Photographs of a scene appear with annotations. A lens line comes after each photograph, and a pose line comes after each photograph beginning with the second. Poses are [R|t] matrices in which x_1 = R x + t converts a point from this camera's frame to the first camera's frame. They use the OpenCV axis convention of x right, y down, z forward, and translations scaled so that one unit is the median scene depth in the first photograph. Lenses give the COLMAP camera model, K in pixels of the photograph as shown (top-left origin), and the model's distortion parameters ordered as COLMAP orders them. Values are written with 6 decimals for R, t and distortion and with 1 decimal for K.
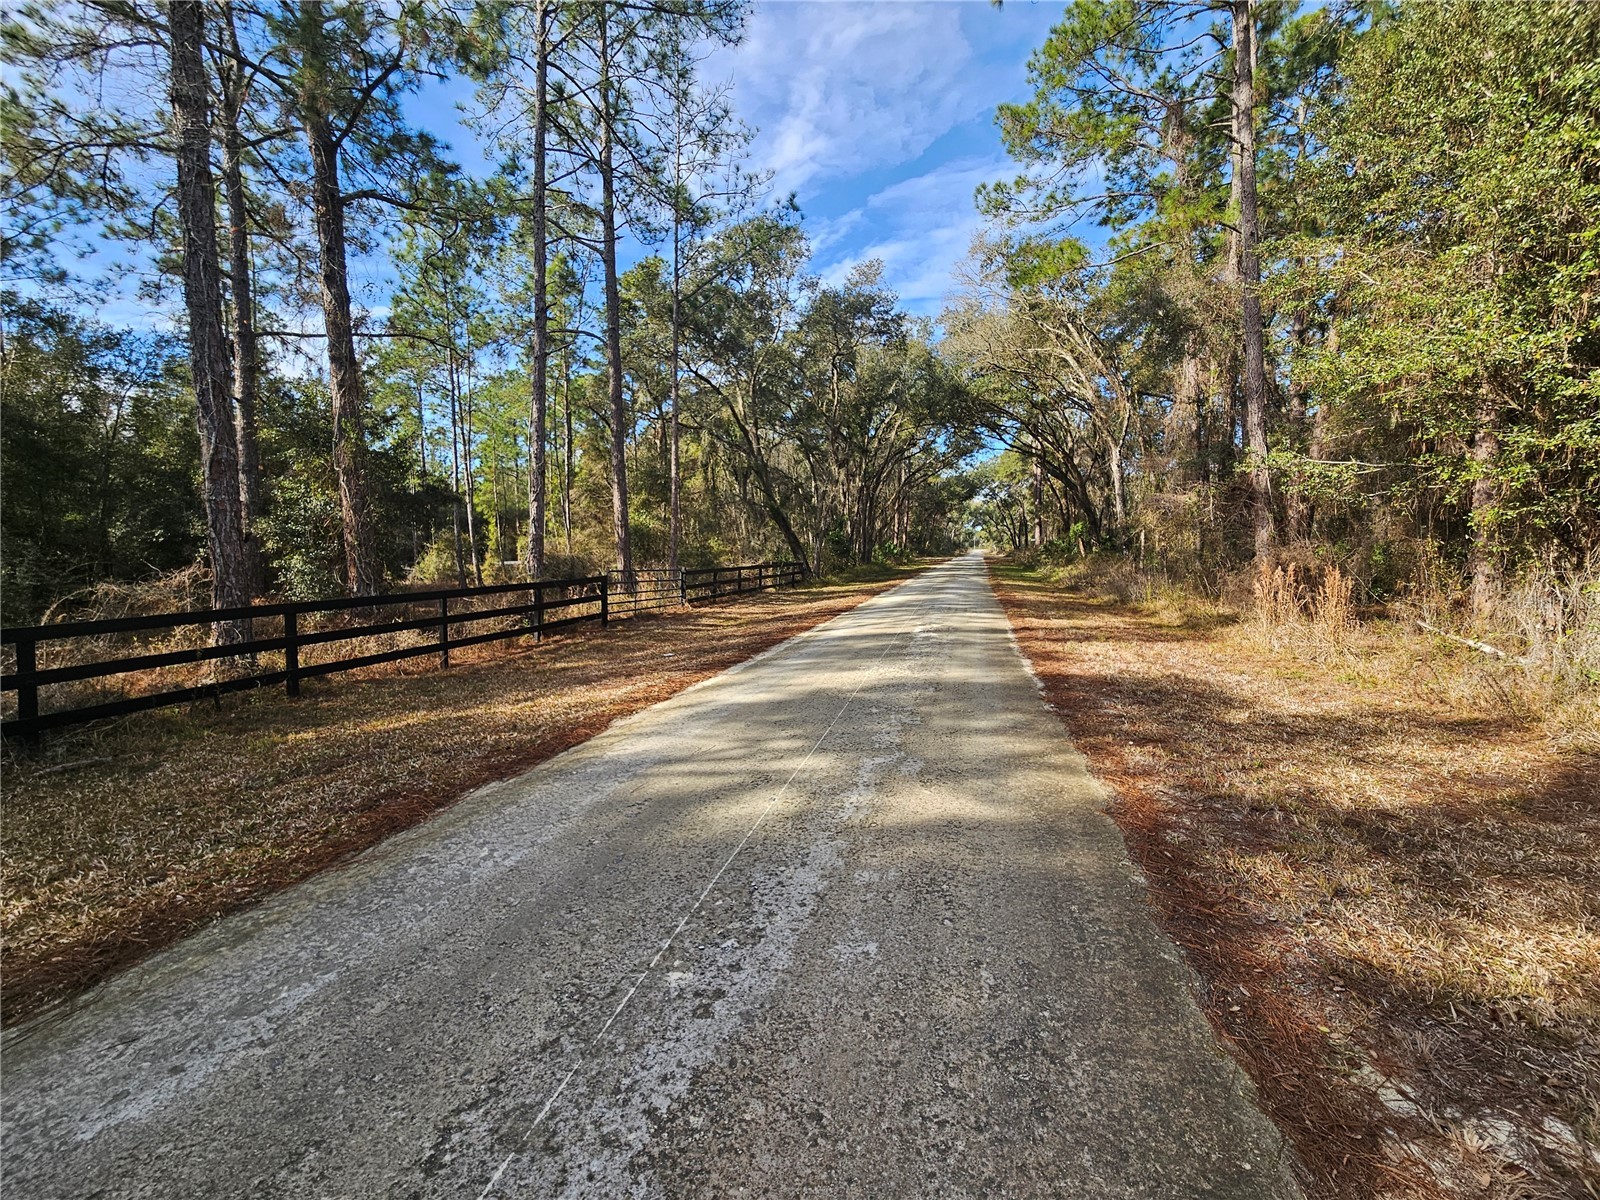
lens RADIAL K [[656.9, 0, 800.4], [0, 656.9, 590.7], [0, 0, 1]] dist [-0.002870, 0.000655]
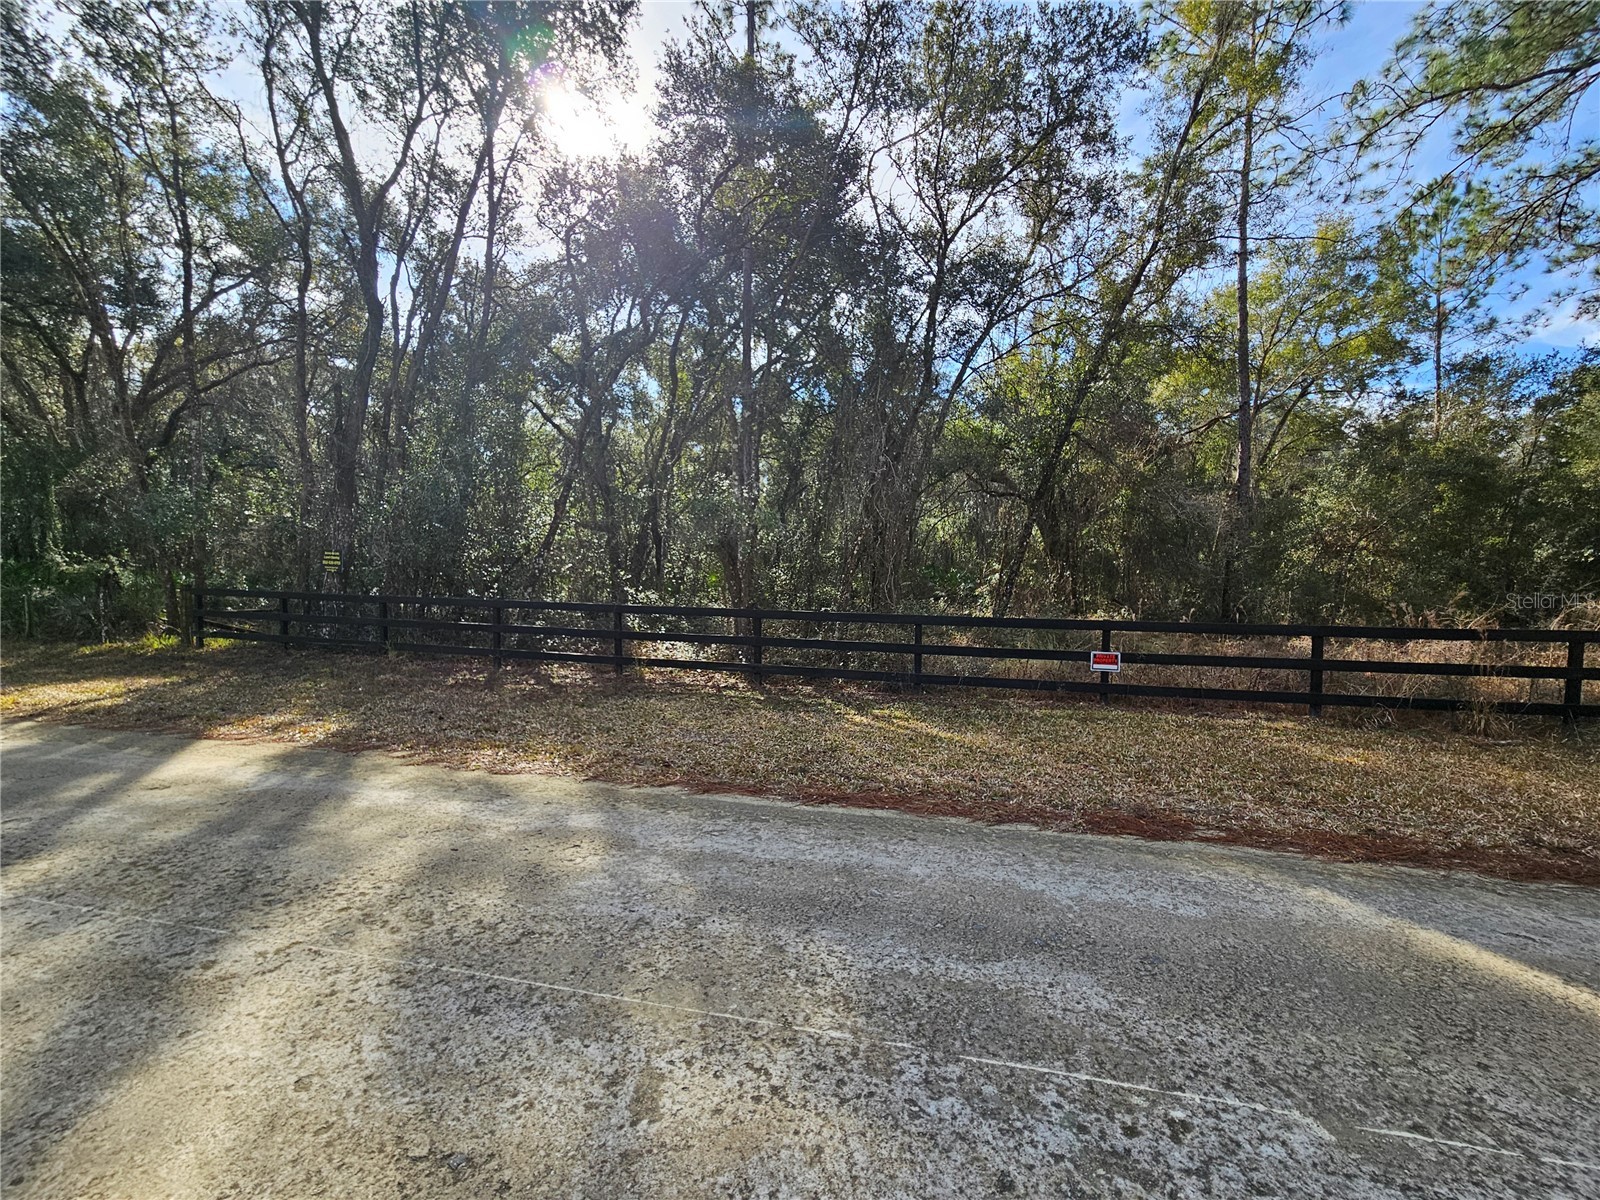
lens RADIAL K [[656.9, 0, 800.4], [0, 656.9, 590.7], [0, 0, 1]] dist [-0.002870, 0.000655]
pose [[-0.015740, 0.034370, -0.999285, 0.017112], [-0.066630, 0.997151, 0.035346, 0.009287], [0.997654, 0.067139, -0.013405, -0.117425]]
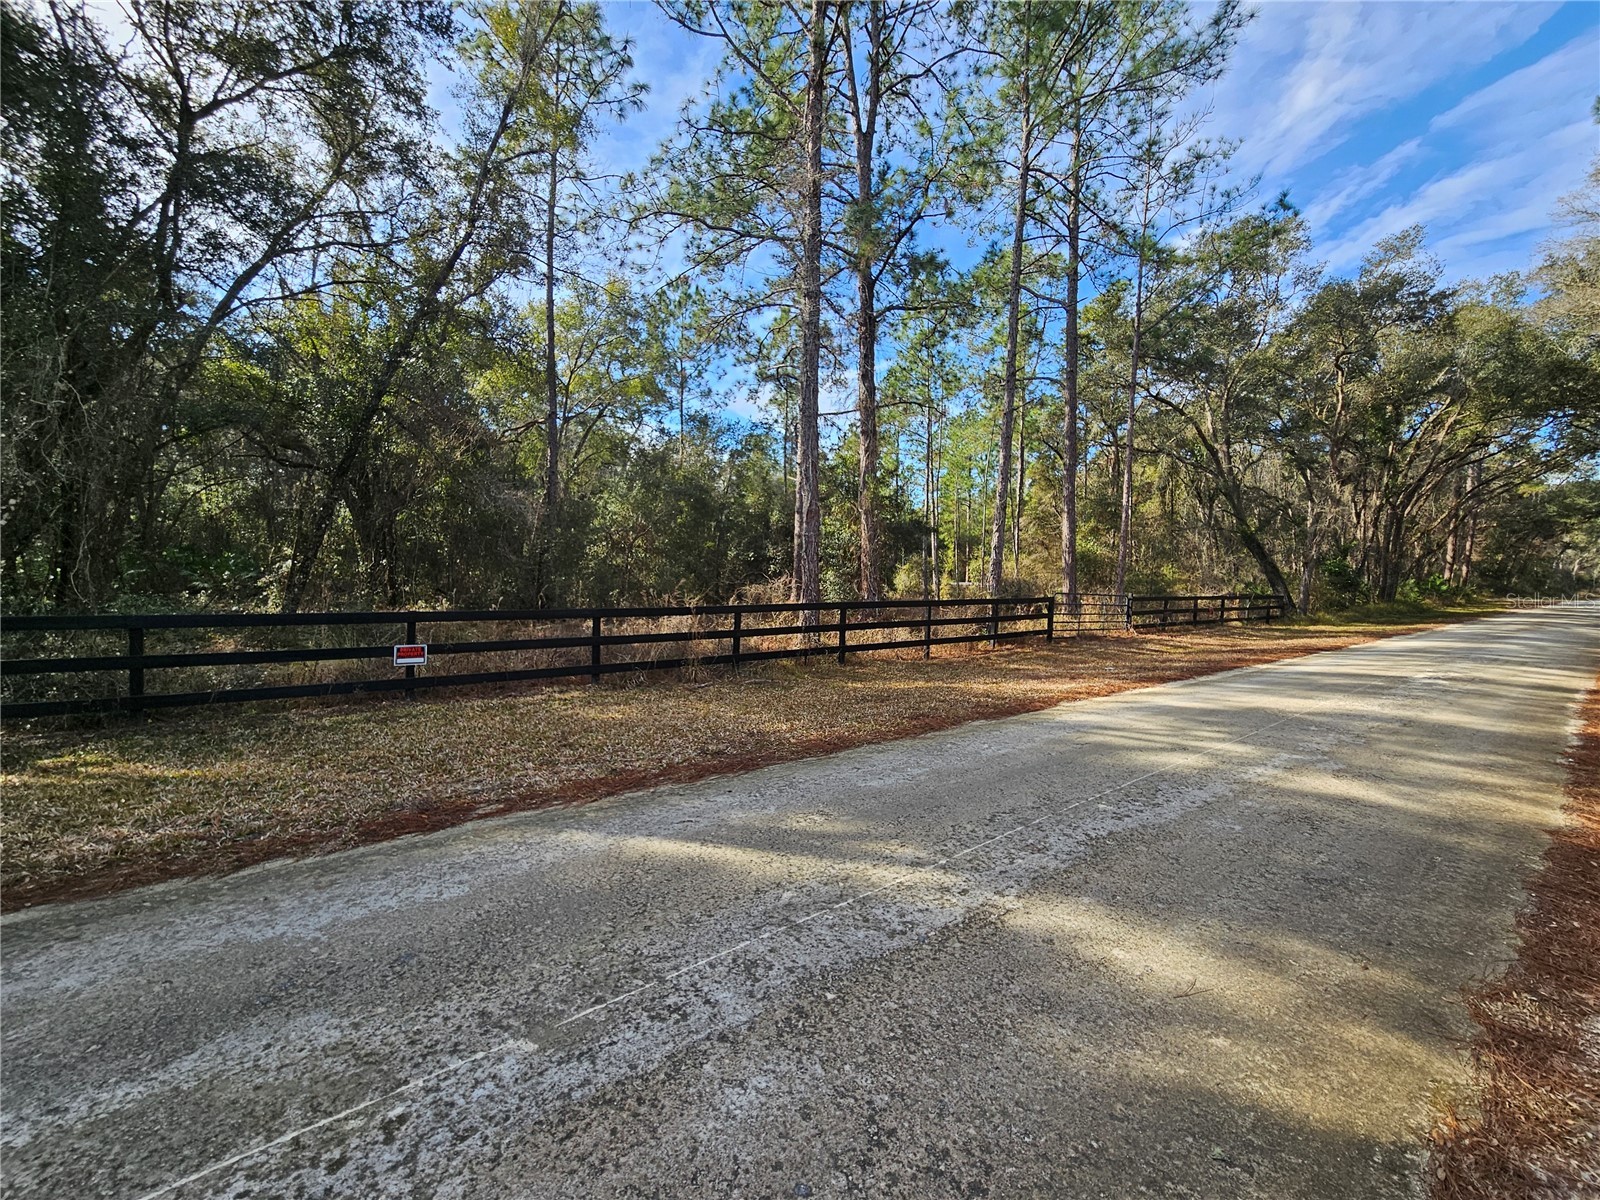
lens RADIAL K [[656.9, 0, 800.4], [0, 656.9, 590.7], [0, 0, 1]] dist [-0.002870, 0.000655]
pose [[0.798044, 0.042610, -0.601090, 0.022283], [-0.065024, 0.997762, -0.015600, 0.008299], [0.599080, 0.051535, 0.799029, -0.104963]]
